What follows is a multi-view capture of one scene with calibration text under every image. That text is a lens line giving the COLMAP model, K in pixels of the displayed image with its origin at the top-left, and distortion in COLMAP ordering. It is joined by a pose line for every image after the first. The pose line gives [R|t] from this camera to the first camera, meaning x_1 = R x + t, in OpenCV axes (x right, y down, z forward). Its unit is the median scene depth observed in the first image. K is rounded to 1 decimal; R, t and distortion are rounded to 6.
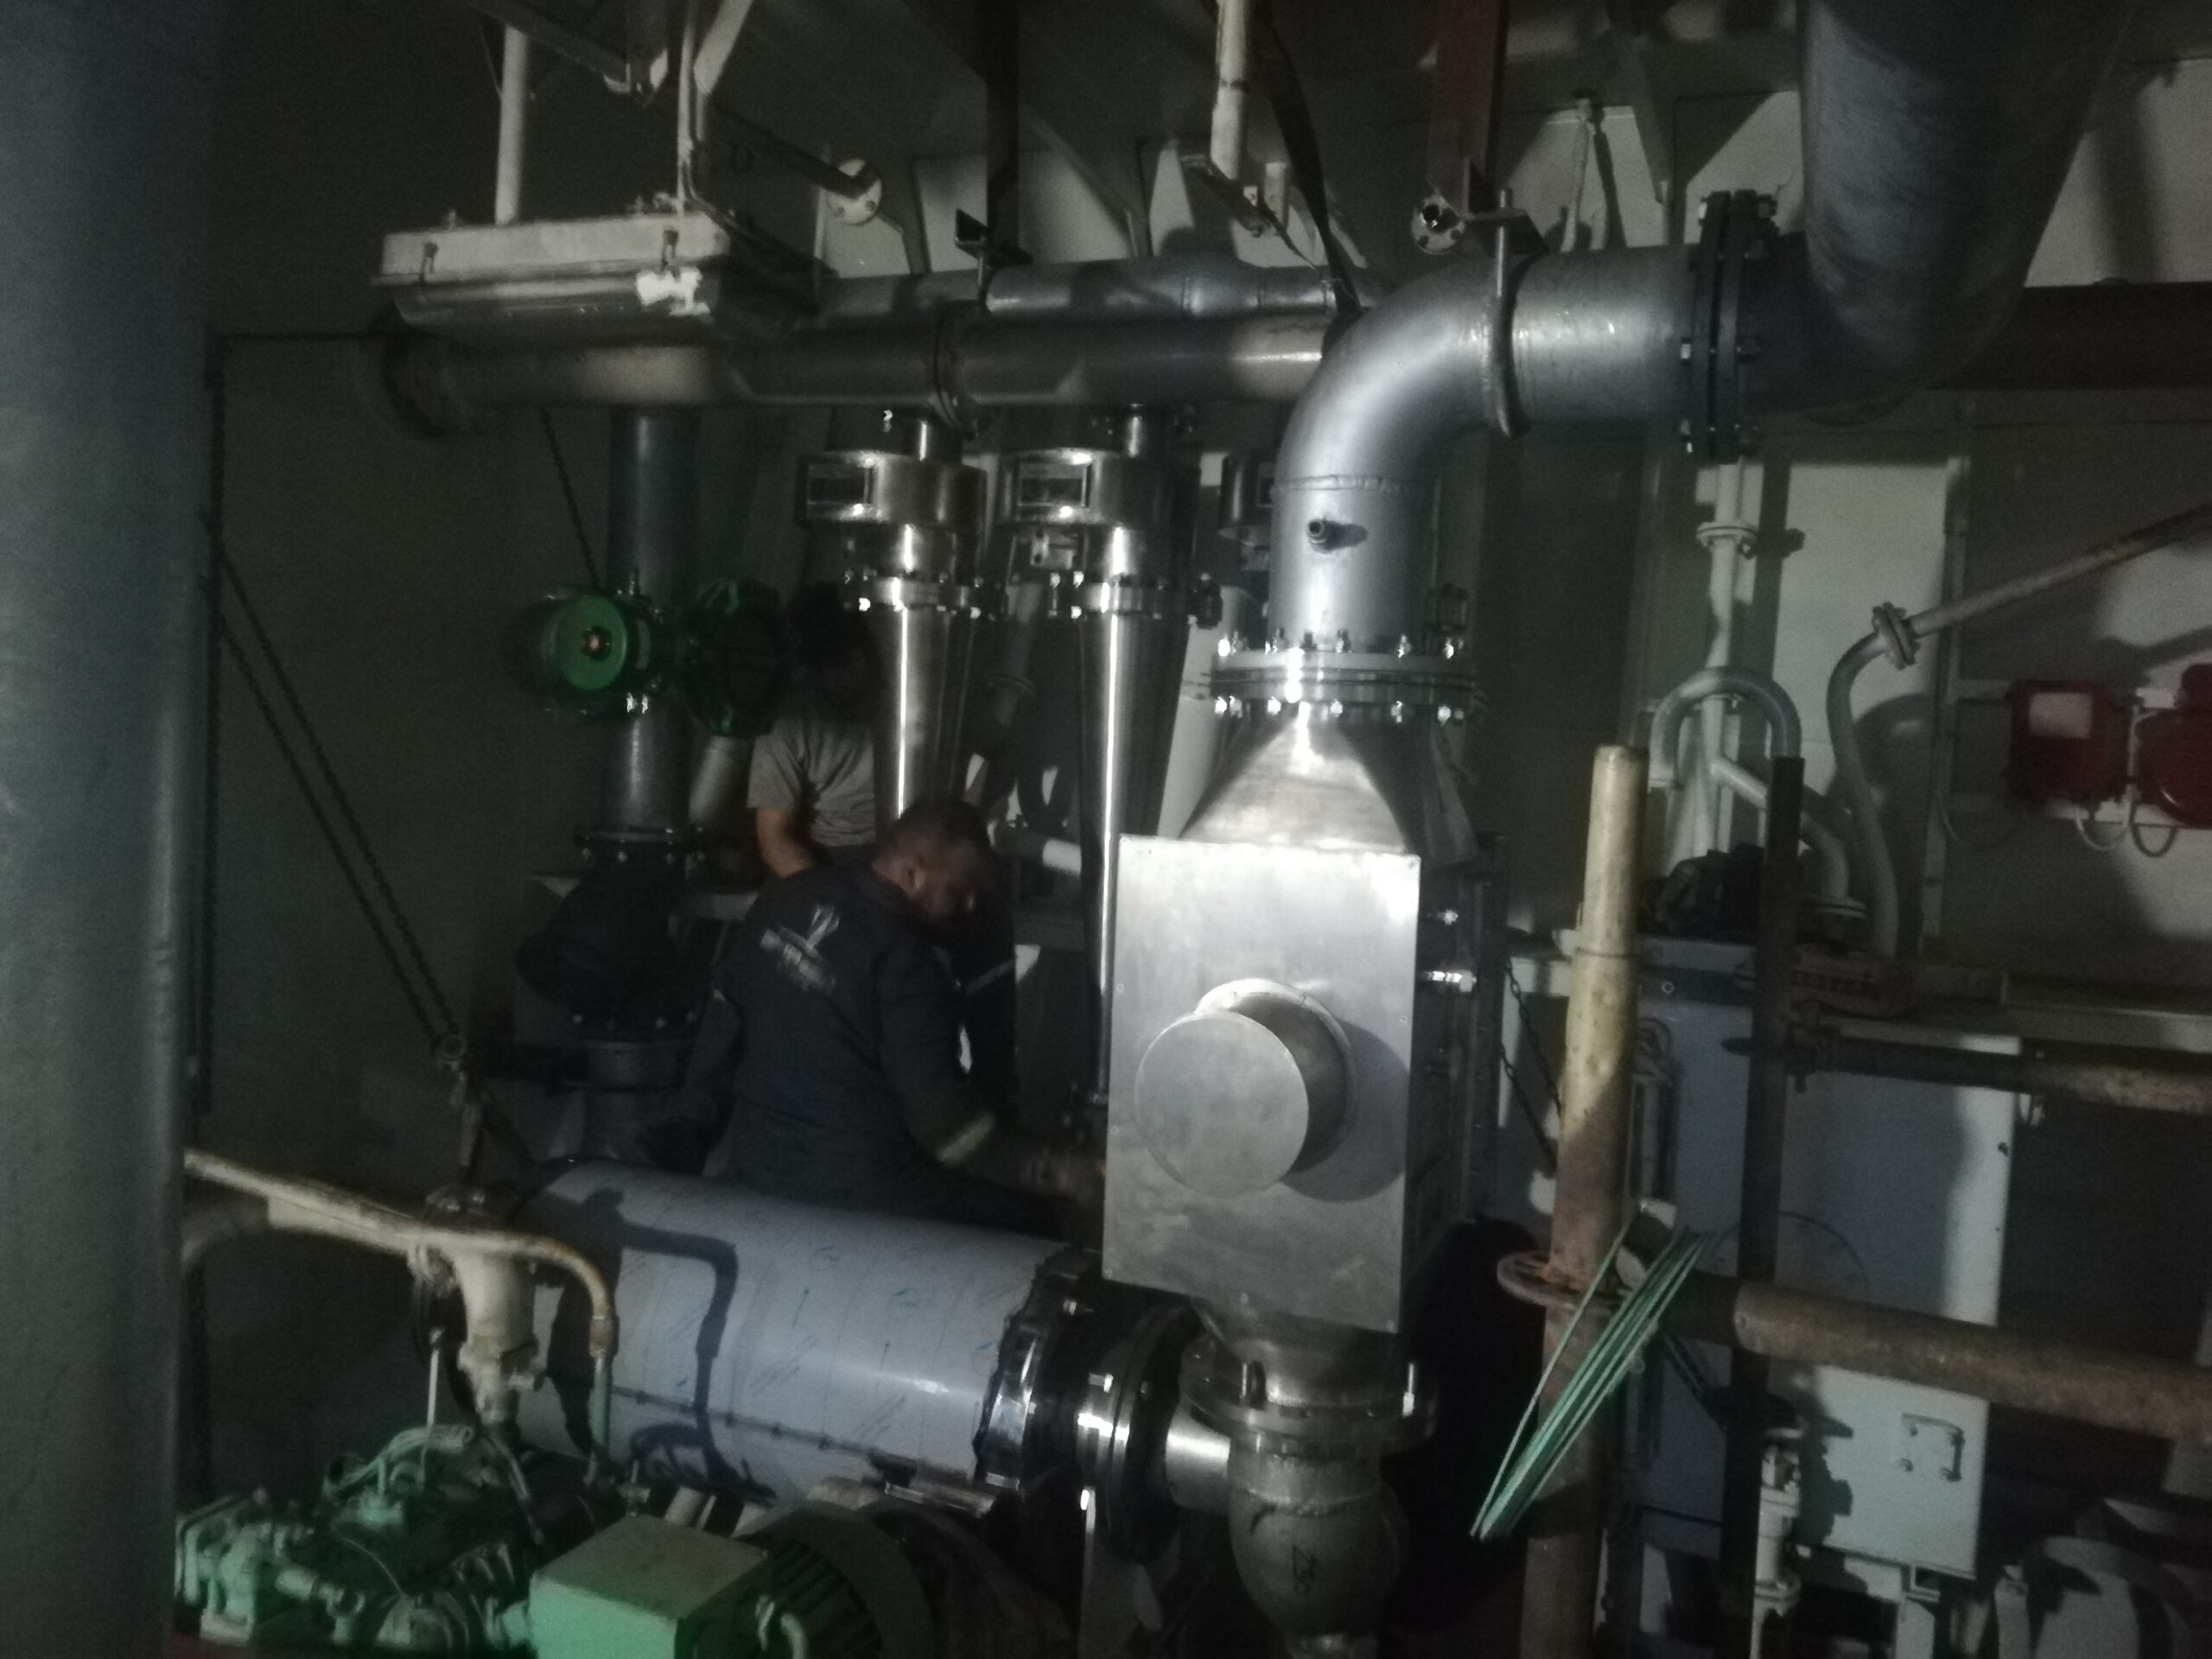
lens RADIAL K [[1620.5, 0, 1104.6], [0, 1620.5, 815.1], [0, 0, 1]] dist [0.036722, -0.019039]
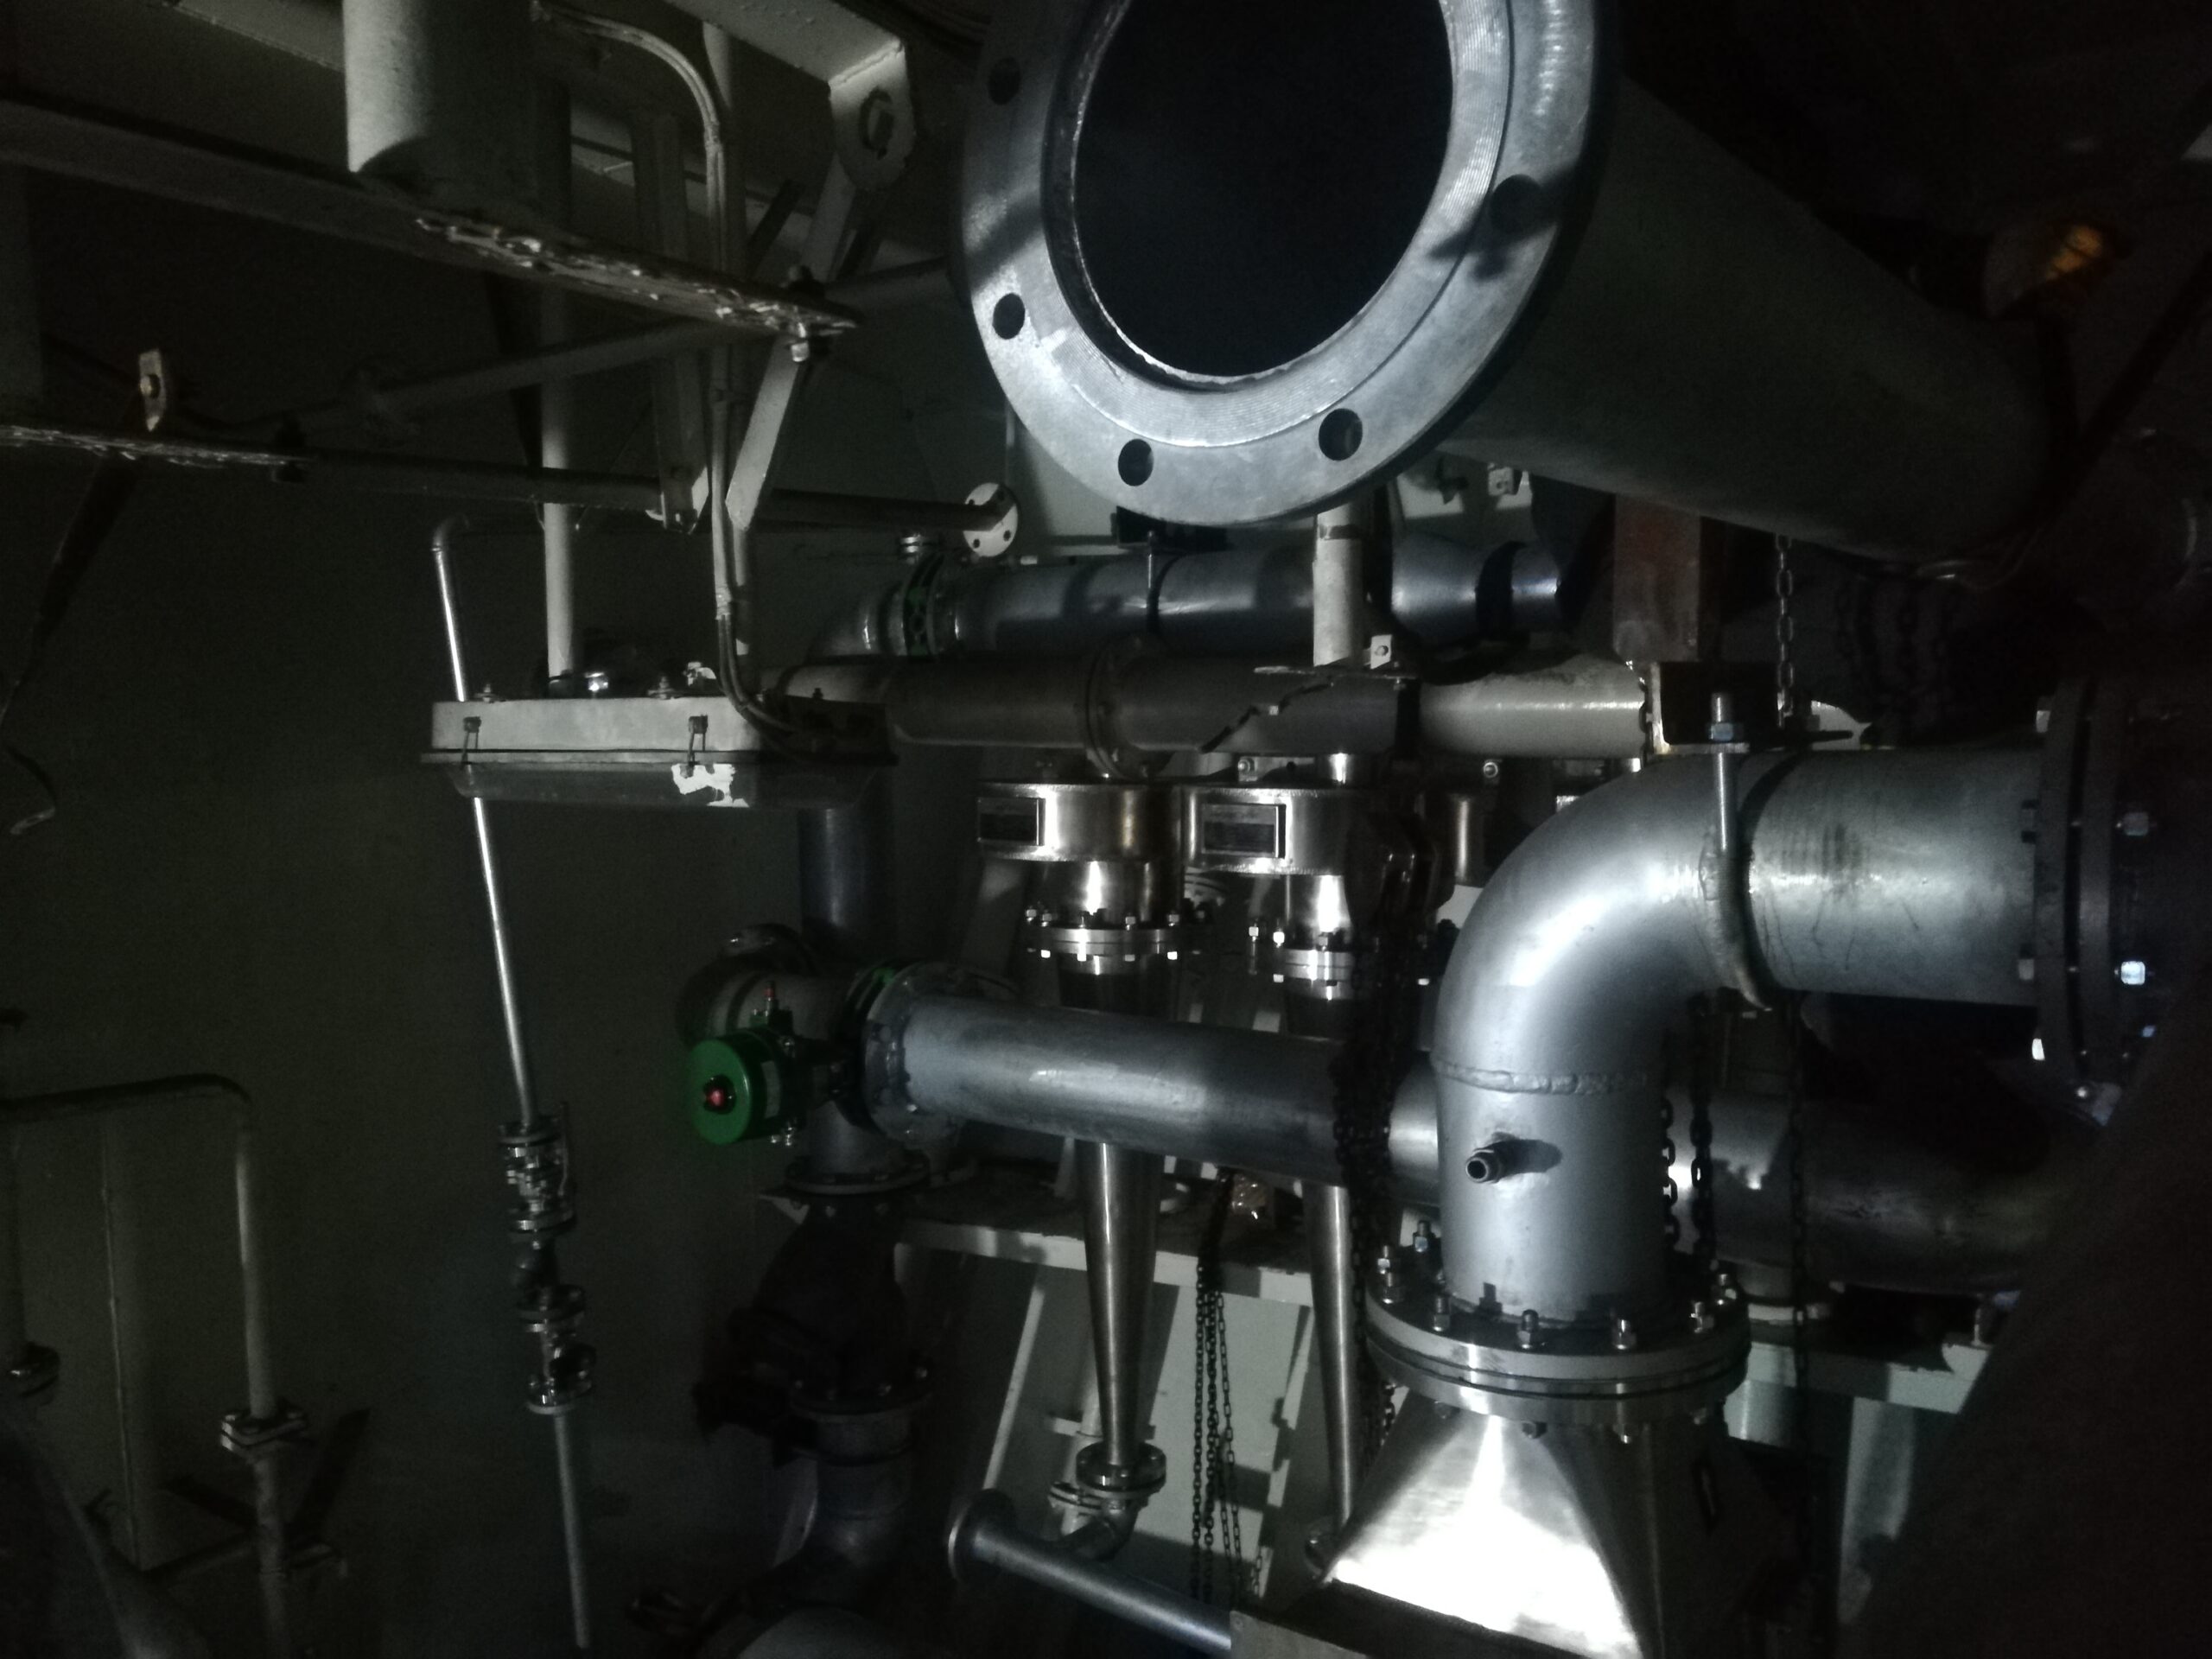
lens RADIAL K [[1620.5, 0, 1123.8], [0, 1620.5, 847.7], [0, 0, 1]] dist [0.036722, -0.019039]
pose [[0.976019, -0.066162, -0.207385, 0.104873], [0.067204, 0.997737, -0.002027, -0.254064], [0.207050, -0.011959, 0.978257, 0.214329]]
